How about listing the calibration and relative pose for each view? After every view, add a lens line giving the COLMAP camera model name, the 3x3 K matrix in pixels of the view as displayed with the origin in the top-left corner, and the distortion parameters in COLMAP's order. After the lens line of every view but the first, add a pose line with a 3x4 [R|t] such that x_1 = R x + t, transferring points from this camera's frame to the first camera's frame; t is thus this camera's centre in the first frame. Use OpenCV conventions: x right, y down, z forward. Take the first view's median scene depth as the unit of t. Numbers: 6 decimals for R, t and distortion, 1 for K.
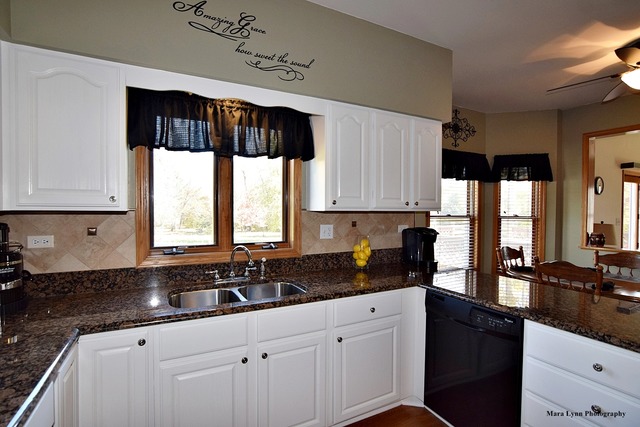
lens RADIAL K [[312.5, 0, 317.0], [0, 312.5, 215.7], [0, 0, 1]] dist [-0.029188, 0.000701]
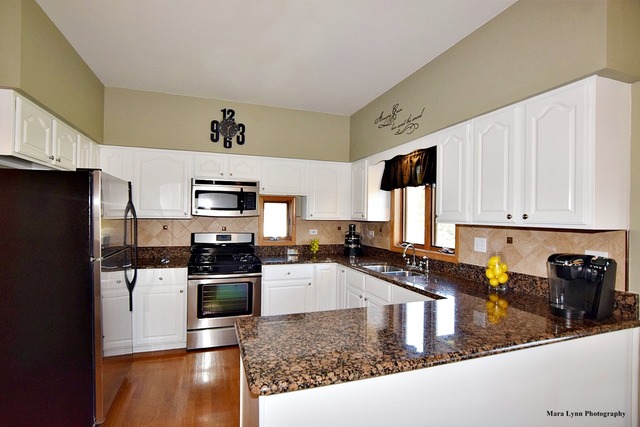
lens RADIAL K [[312.5, 0, 317.0], [0, 312.5, 215.7], [0, 0, 1]] dist [-0.029188, 0.000701]
pose [[-0.143503, -0.008437, -0.989614, 1.272470], [-0.035905, 0.999350, -0.003314, -0.024194], [0.988998, 0.035056, -0.143713, 0.710484]]
